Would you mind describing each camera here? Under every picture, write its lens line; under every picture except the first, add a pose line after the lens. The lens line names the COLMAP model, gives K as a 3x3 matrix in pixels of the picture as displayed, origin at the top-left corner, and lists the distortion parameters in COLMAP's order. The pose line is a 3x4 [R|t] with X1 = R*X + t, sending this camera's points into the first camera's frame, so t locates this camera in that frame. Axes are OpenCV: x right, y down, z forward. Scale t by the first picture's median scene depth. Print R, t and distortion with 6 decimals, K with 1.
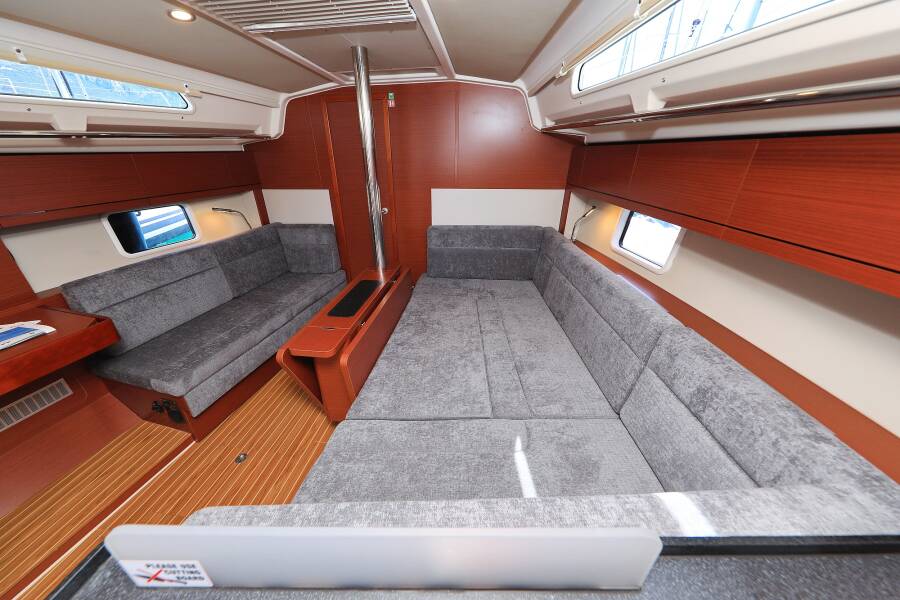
lens RADIAL K [[308.3, 0, 424.2], [0, 308.3, 286.8], [0, 0, 1]] dist [0.000758, 0.000108]
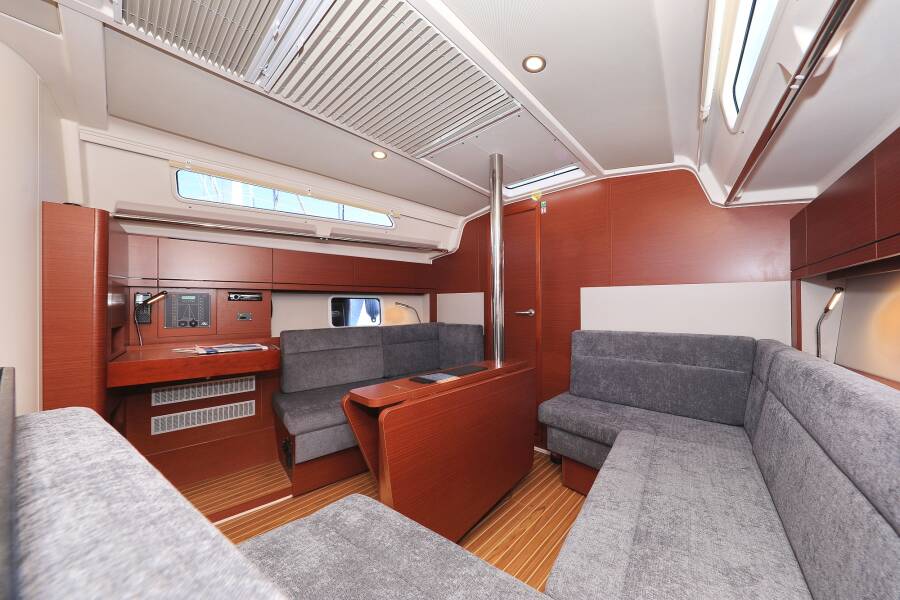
lens RADIAL K [[310.2, 0, 450.0], [0, 310.2, 300.0], [0, 0, 1]] dist [0.000538, 0.000012]
pose [[0.827800, 0.034762, -0.559945, 0.216460], [-0.264419, 0.904445, -0.334757, 0.107907], [0.494803, 0.425172, 0.757891, 0.176764]]
